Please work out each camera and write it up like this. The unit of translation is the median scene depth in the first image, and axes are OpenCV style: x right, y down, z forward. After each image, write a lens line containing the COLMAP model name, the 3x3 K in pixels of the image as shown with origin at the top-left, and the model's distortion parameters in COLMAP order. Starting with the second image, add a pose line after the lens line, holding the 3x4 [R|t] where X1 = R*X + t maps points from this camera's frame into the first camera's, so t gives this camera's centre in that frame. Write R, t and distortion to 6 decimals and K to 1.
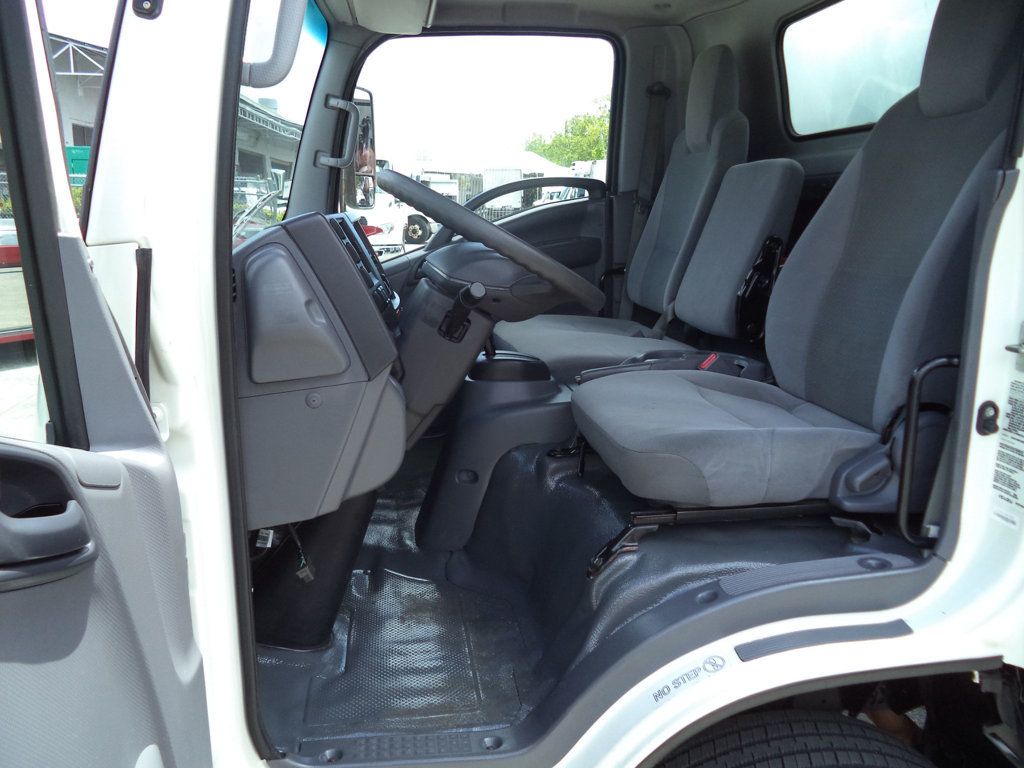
lens RADIAL K [[826.0, 0, 529.1], [0, 826.0, 381.3], [0, 0, 1]] dist [-0.008697, -0.024897]
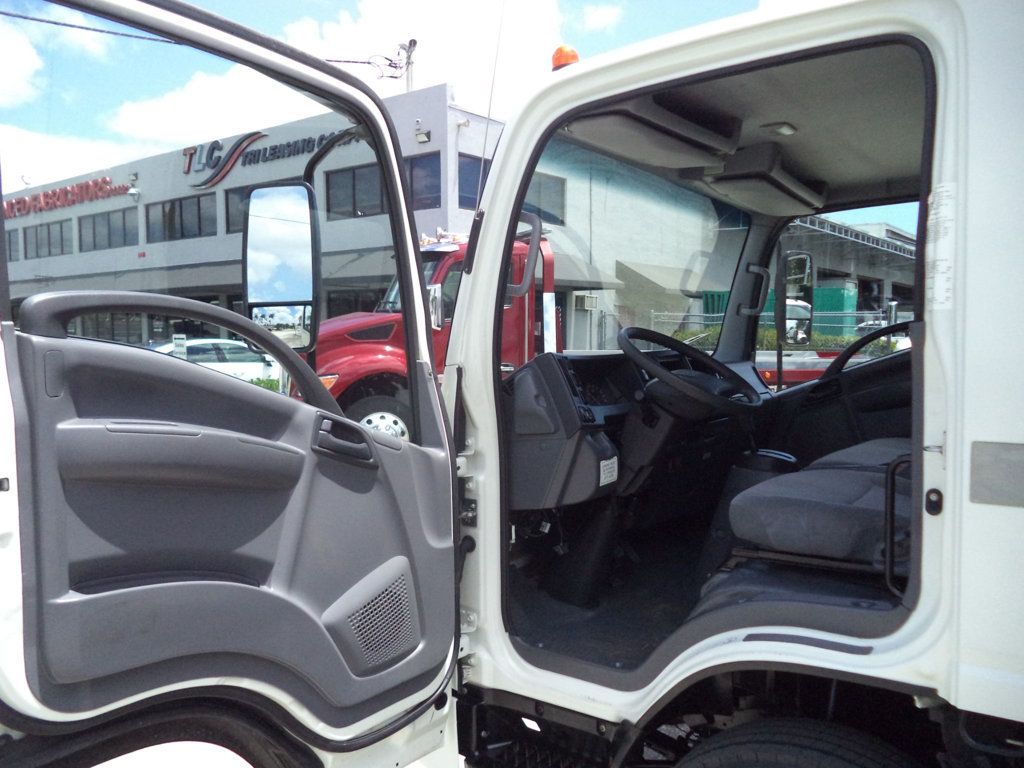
lens RADIAL K [[826.0, 0, 529.1], [0, 826.0, 381.3], [0, 0, 1]] dist [-0.008697, -0.024897]
pose [[0.745892, 0.027201, -0.665512, 0.934809], [-0.132902, 0.985152, -0.108688, 0.081101], [0.652673, 0.169518, 0.738432, -0.457398]]
